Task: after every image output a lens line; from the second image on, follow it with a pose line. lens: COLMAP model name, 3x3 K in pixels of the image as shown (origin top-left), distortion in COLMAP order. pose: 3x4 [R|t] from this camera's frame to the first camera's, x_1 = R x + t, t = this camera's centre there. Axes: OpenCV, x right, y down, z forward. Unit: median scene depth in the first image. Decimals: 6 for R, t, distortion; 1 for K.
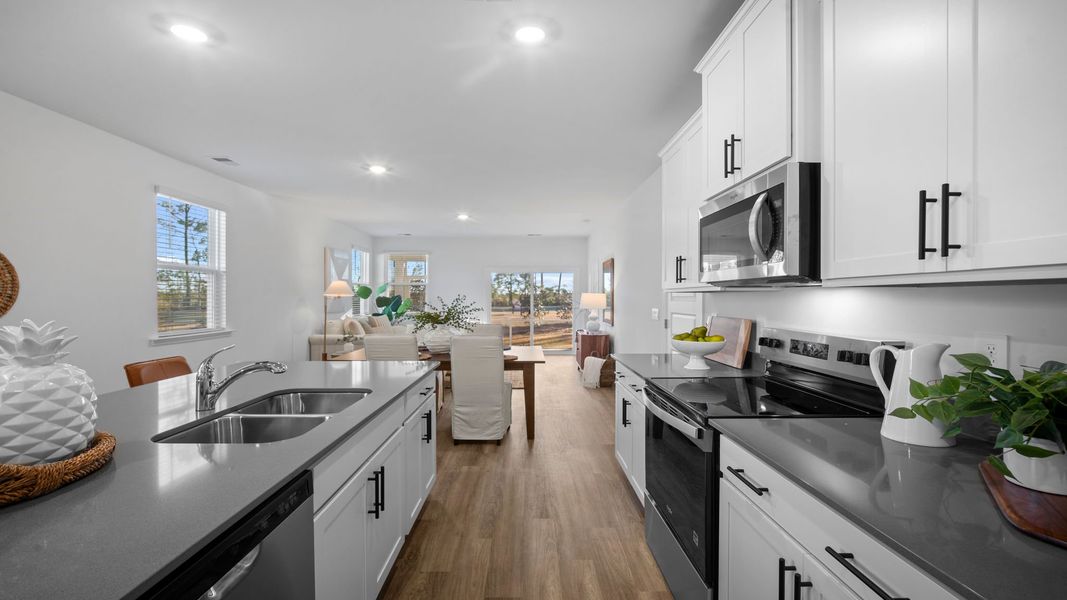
lens RADIAL K [[475.3, 0, 540.4], [0, 475.3, 302.4], [0, 0, 1]] dist [-0.005097, 0.000704]
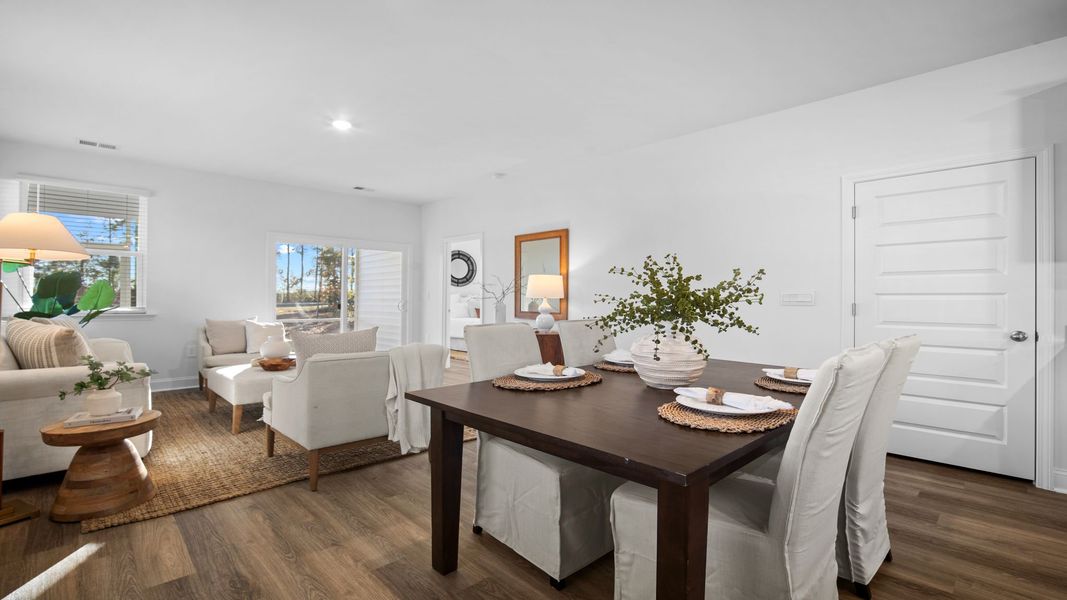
lens RADIAL K [[475.3, 0, 541.2], [0, 475.3, 297.6], [0, 0, 1]] dist [-0.005097, 0.000704]
pose [[0.747090, -0.000881, 0.664722, -0.582464], [0.004926, 0.999979, -0.004212, 0.028782], [-0.664704, 0.006421, 0.747079, 0.772803]]
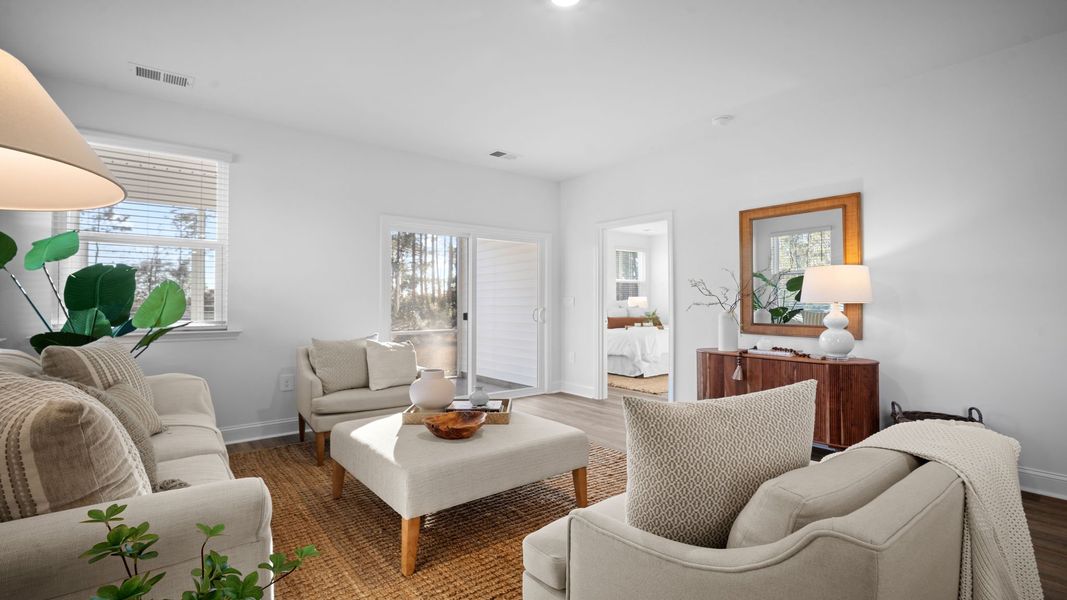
lens RADIAL K [[475.3, 0, 540.5], [0, 475.3, 298.8], [0, 0, 1]] dist [-0.005097, 0.000704]
pose [[0.802814, -0.002298, 0.596225, -0.587749], [0.012459, 0.999839, -0.012923, 0.022174], [-0.596100, 0.017803, 0.802713, 1.314239]]
